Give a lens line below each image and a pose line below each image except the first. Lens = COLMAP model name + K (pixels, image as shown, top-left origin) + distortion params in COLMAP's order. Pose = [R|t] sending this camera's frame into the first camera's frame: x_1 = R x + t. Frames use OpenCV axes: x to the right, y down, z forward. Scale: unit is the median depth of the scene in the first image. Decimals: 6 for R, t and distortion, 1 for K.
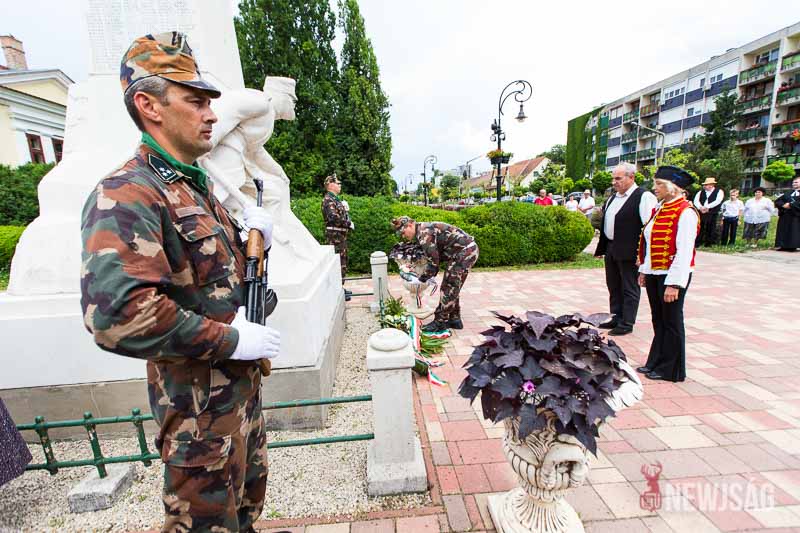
lens RADIAL K [[358.4, 0, 397.7], [0, 358.4, 269.0], [0, 0, 1]] dist [0.006387, -0.002562]
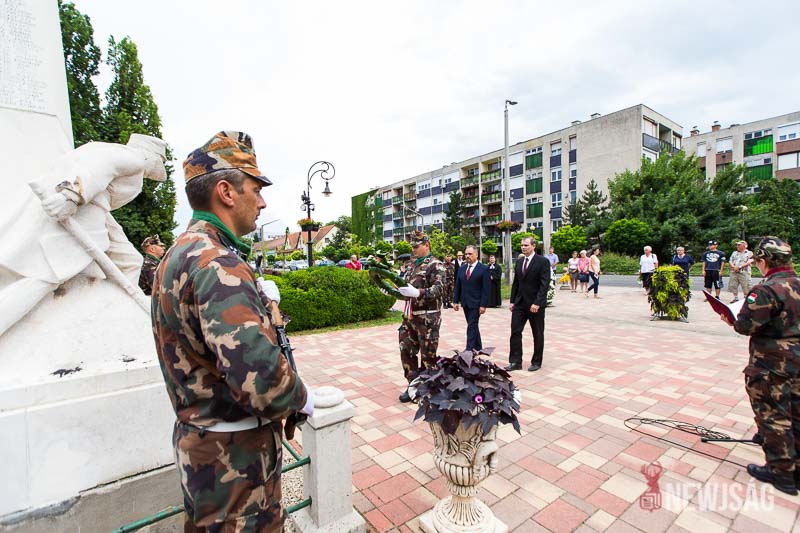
lens RADIAL K [[359.5, 0, 400.0], [0, 359.5, 266.5], [0, 0, 1]] dist [0.003716, -0.000351]
pose [[0.844093, 0.010794, 0.536088, -0.077125], [0.085878, 0.984169, -0.155034, -0.000576], [-0.529275, 0.176901, 0.829803, -0.016033]]
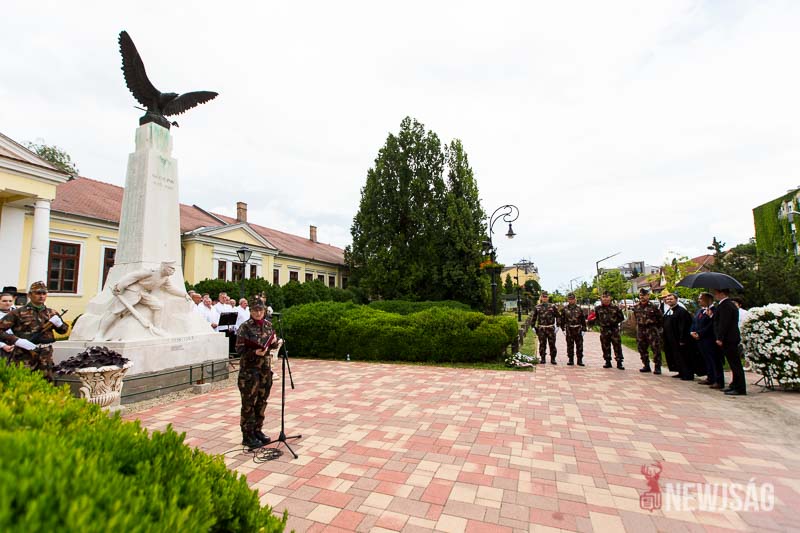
lens RADIAL K [[359.0, 0, 398.3], [0, 359.0, 267.6], [0, 0, 1]] dist [0.003740, -0.000870]
pose [[0.905917, -0.025986, -0.422658, 0.600594], [-0.090275, 0.963319, -0.252719, -0.000325], [0.413722, 0.267097, 0.870341, -0.135241]]
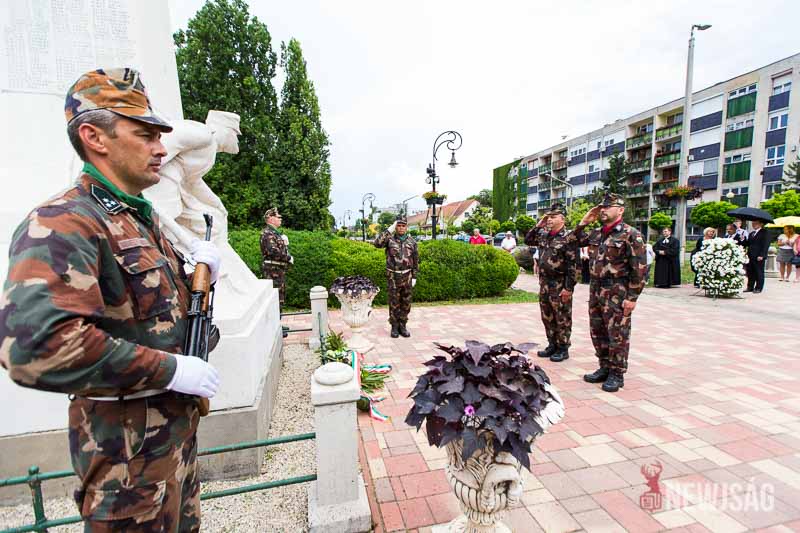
lens RADIAL K [[358.6, 0, 398.3], [0, 358.6, 269.3], [0, 0, 1]] dist [0.002905, -0.000636]
pose [[0.984769, 0.013808, 0.173319, -0.004498], [0.003088, 0.995295, -0.096841, 0.000868], [-0.173840, 0.095901, 0.980093, -0.007401]]
